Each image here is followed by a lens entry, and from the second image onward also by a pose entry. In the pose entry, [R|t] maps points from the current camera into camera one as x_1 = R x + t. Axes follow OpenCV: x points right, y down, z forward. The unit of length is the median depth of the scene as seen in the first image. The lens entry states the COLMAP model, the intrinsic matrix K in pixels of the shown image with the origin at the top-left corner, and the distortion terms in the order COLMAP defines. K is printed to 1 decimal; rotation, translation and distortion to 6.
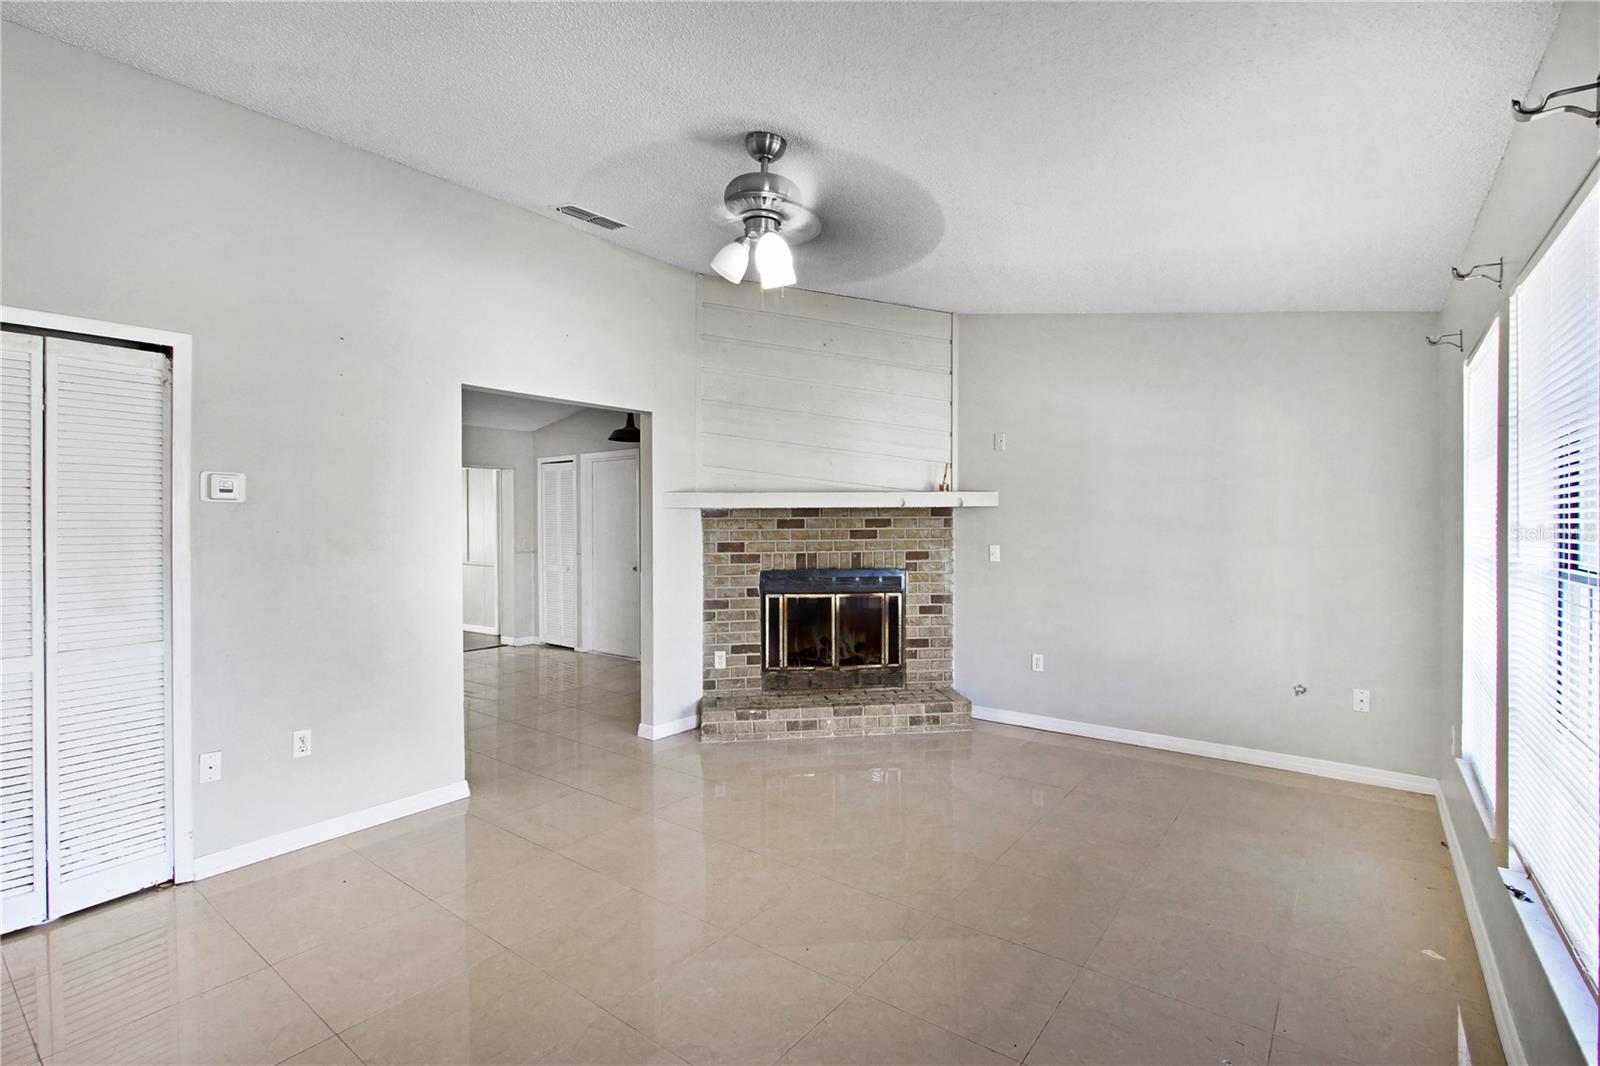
lens RADIAL K [[742.7, 0, 806.8], [0, 742.7, 530.2], [0, 0, 1]] dist [-0.006542, -0.000039]
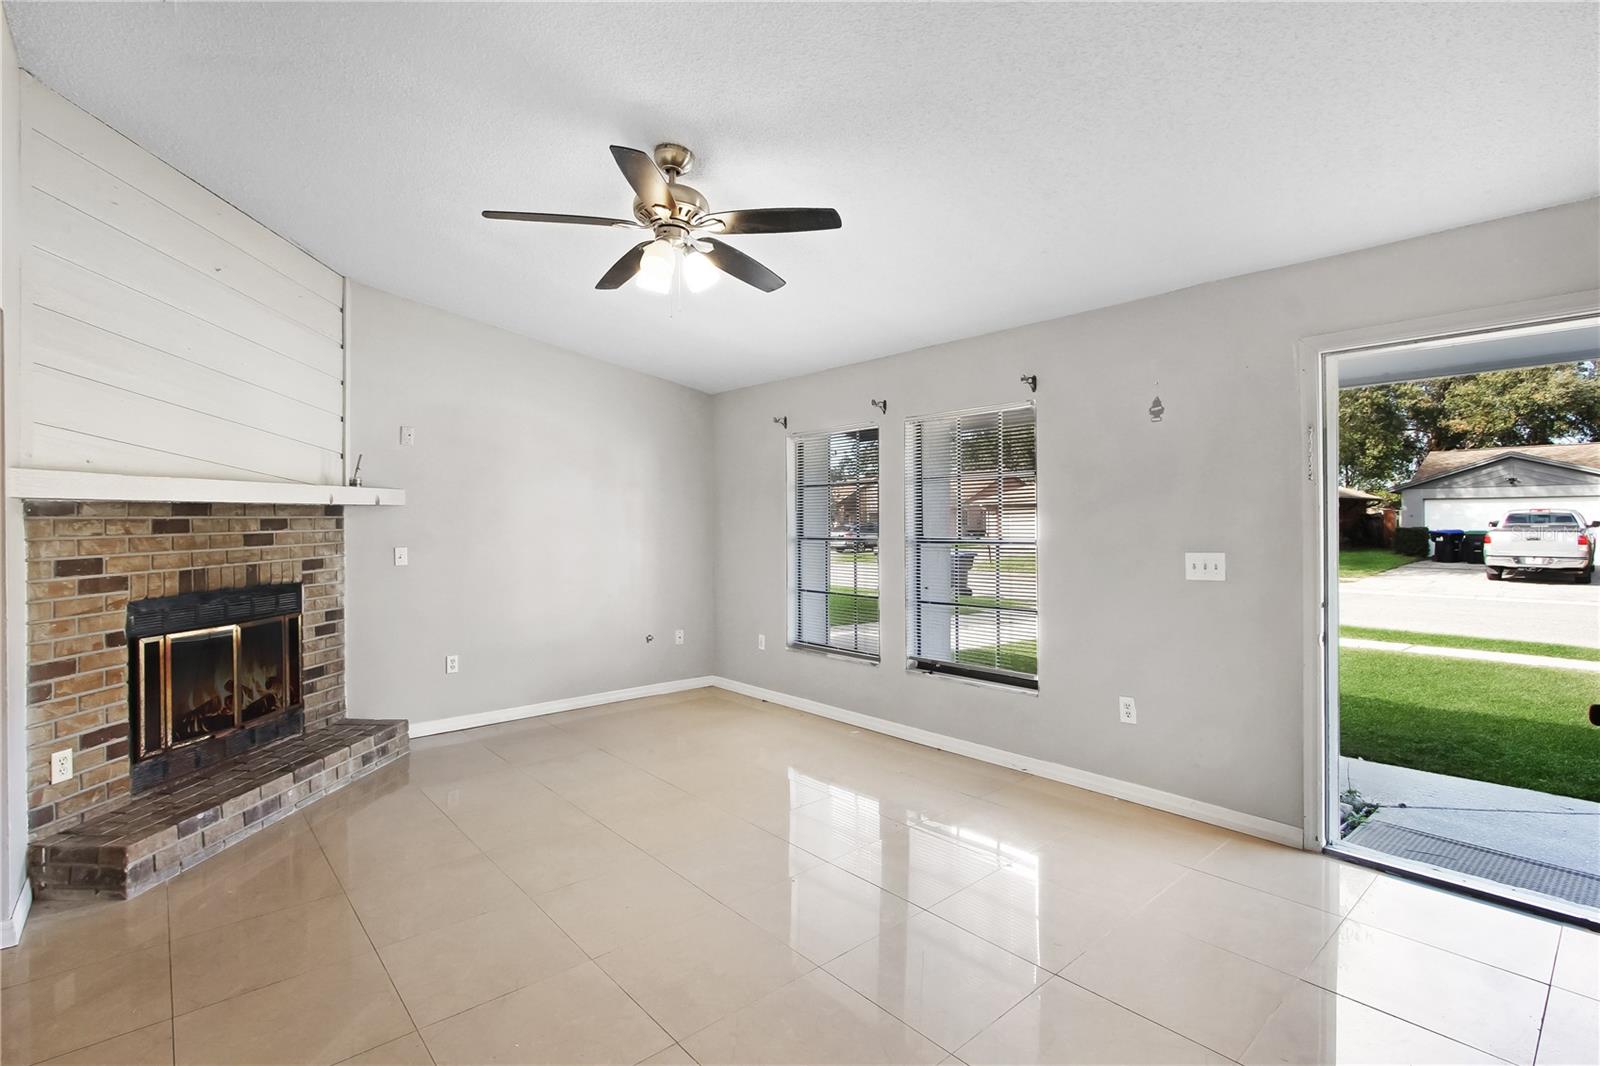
lens RADIAL K [[742.7, 0, 806.8], [0, 742.7, 530.2], [0, 0, 1]] dist [-0.006542, -0.000039]
pose [[0.212288, -0.012853, 0.977123, -0.540305], [0.015823, 0.999828, 0.009714, -0.002393], [-0.977079, 0.013399, 0.212455, 0.316430]]
